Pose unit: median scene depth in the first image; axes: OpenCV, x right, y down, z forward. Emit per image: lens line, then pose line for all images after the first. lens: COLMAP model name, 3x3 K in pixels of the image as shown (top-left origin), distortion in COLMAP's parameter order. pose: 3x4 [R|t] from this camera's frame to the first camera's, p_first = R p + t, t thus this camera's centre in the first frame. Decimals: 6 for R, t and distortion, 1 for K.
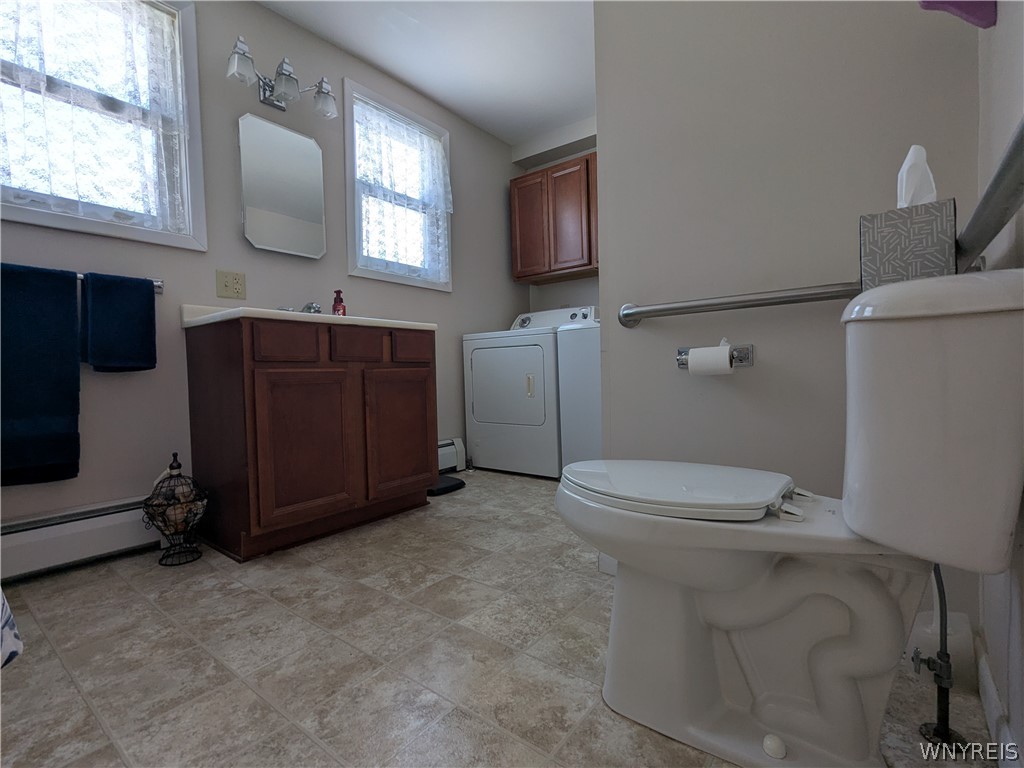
lens RADIAL K [[490.3, 0, 512.0], [0, 490.3, 384.0], [0, 0, 1]] dist [0.000688, 0.000502]
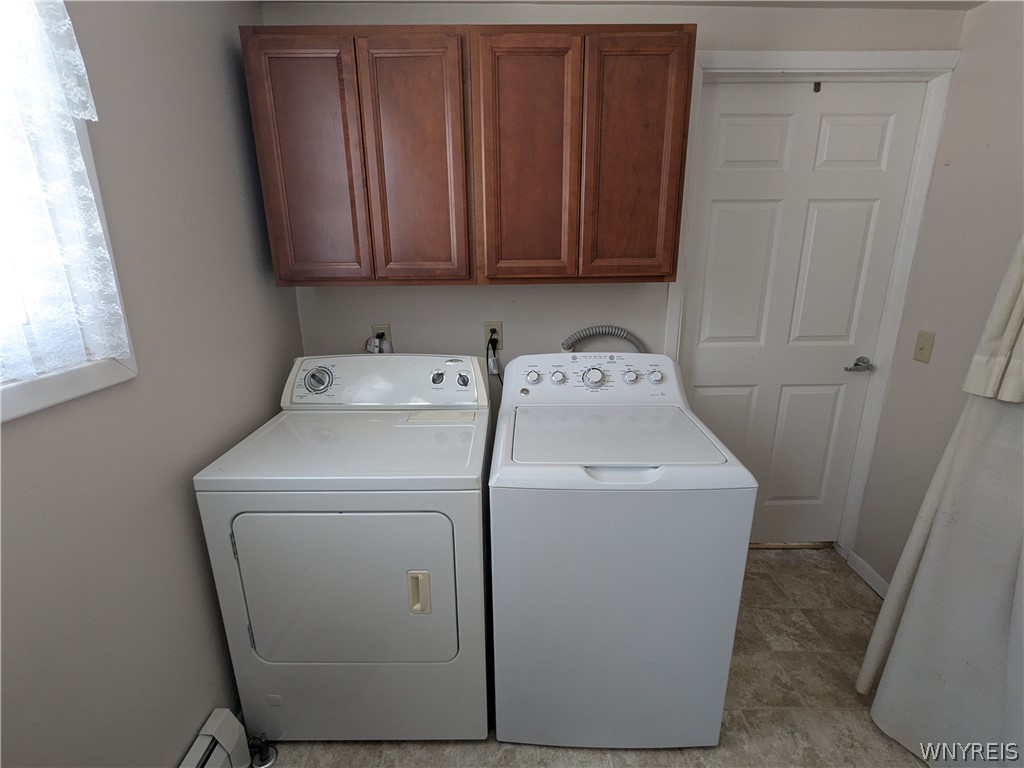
lens RADIAL K [[490.3, 0, 512.0], [0, 490.3, 384.0], [0, 0, 1]] dist [0.000688, 0.000502]
pose [[0.791113, -0.145681, 0.594069, -0.114211], [0.001306, 0.971624, 0.236529, -0.246405], [-0.611669, -0.186345, 0.768854, 0.545535]]
